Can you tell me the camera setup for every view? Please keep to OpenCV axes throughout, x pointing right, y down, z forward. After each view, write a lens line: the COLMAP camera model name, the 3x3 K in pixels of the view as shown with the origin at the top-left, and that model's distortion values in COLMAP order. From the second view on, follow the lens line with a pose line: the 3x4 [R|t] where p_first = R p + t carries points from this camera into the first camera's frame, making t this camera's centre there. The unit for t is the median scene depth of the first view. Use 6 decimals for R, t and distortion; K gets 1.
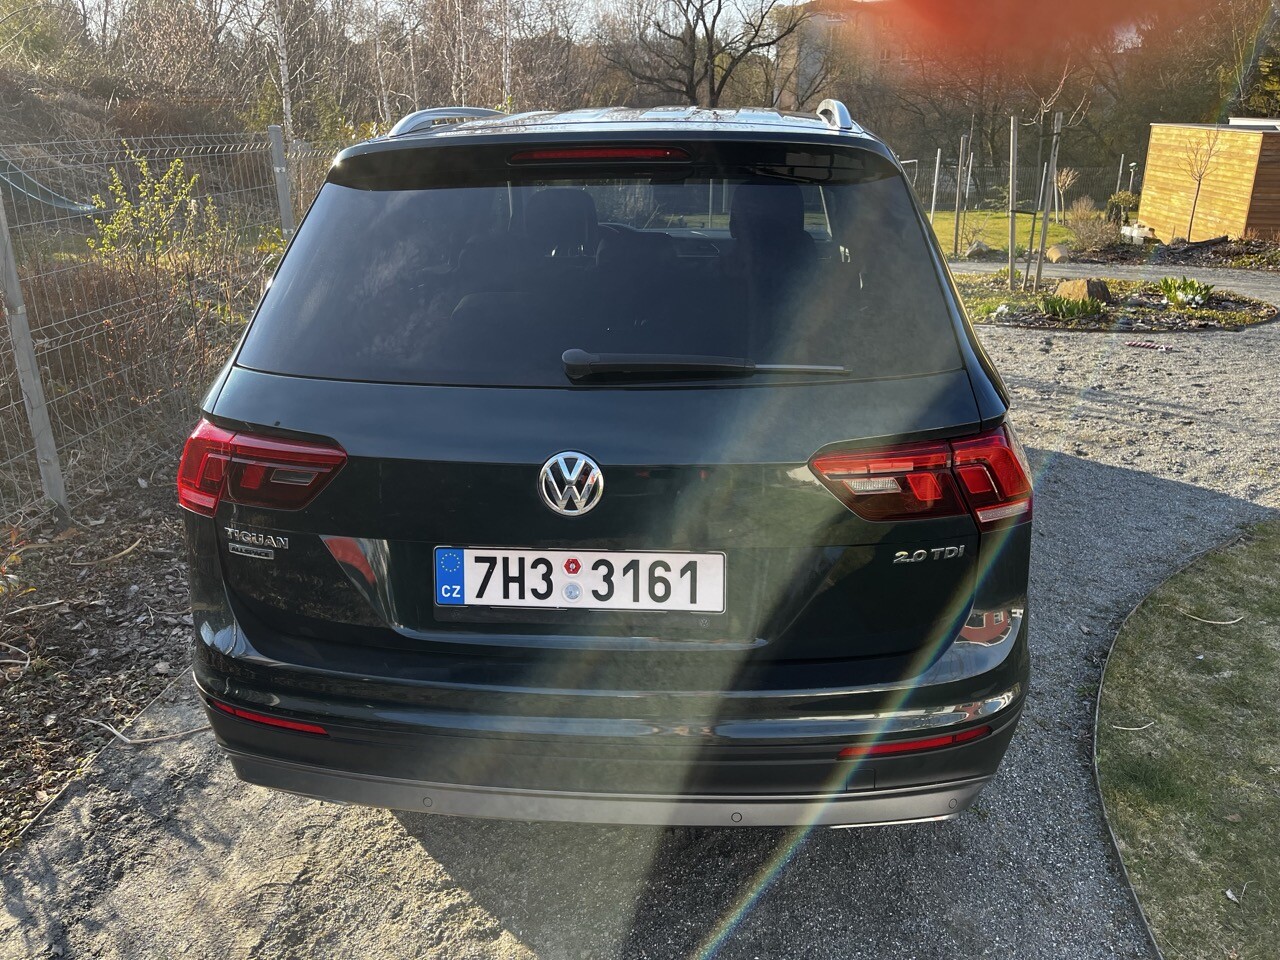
lens RADIAL K [[982.4, 0, 648.4], [0, 982.4, 454.4], [0, 0, 1]] dist [0.052939, -0.088426]
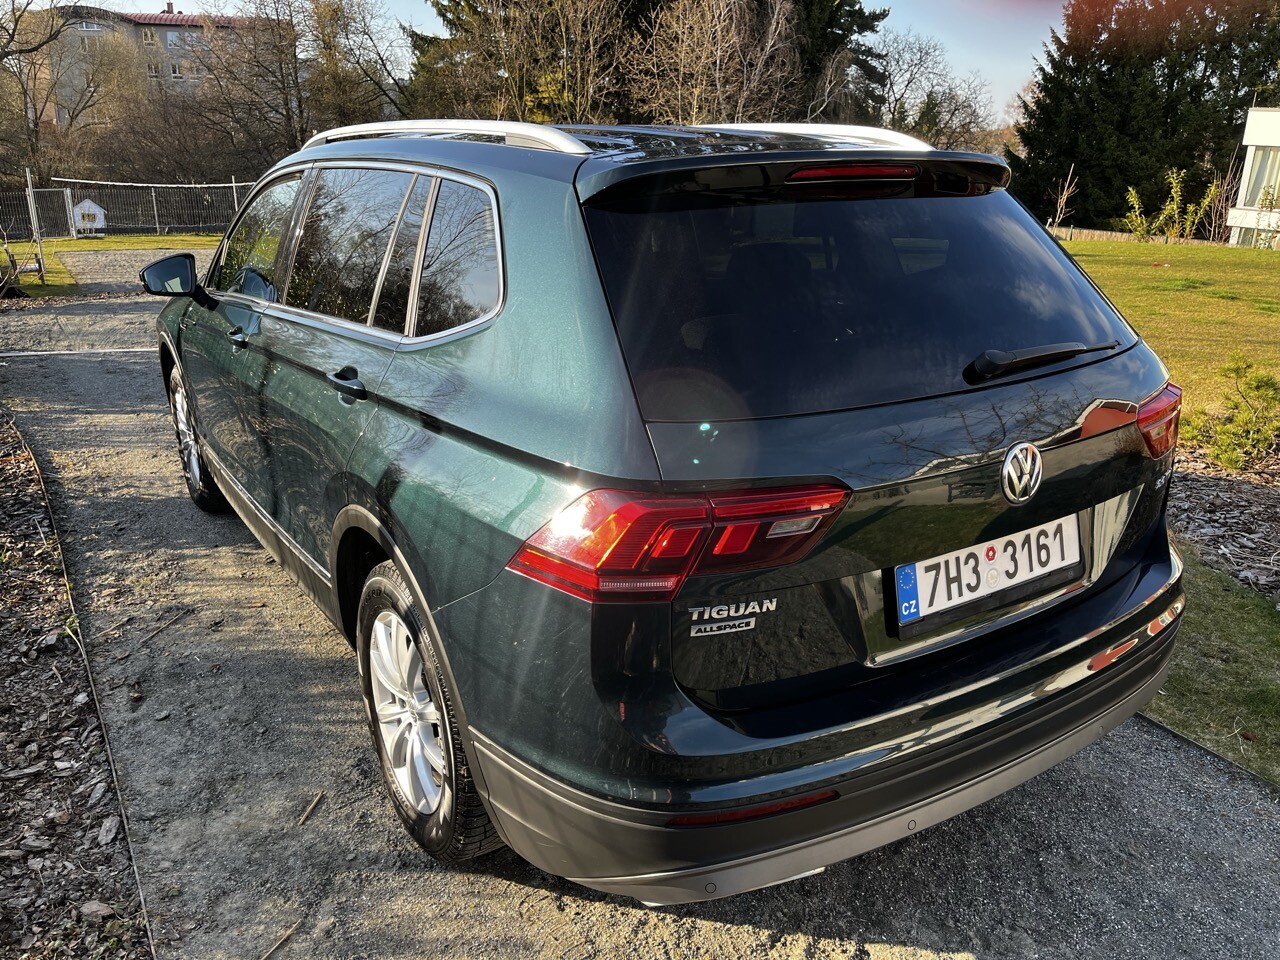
lens RADIAL K [[982.4, 0, 647.2], [0, 982.4, 486.4], [0, 0, 1]] dist [0.052939, -0.088426]
pose [[0.780653, -0.186244, 0.596569, -0.982330], [0.181676, 0.980969, 0.068515, -0.097106], [-0.597976, 0.054896, 0.799632, 0.362966]]
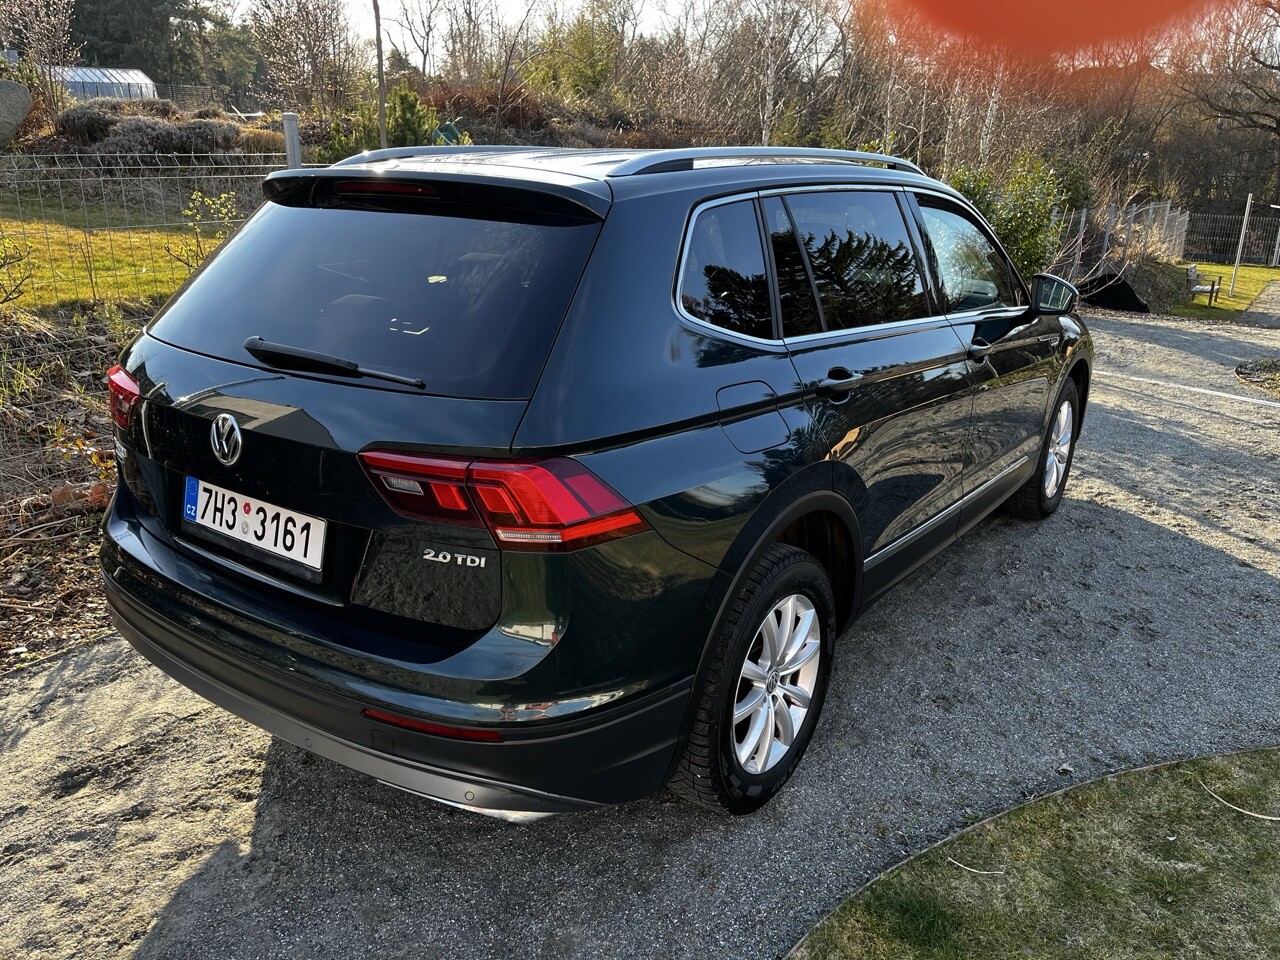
lens RADIAL K [[982.4, 0, 640.8], [0, 982.4, 482.9], [0, 0, 1]] dist [0.052939, -0.088426]
pose [[0.856324, 0.183354, -0.482794, 0.941260], [-0.184999, 0.981721, 0.044705, -0.065207], [0.482166, 0.051035, 0.874592, 0.143730]]
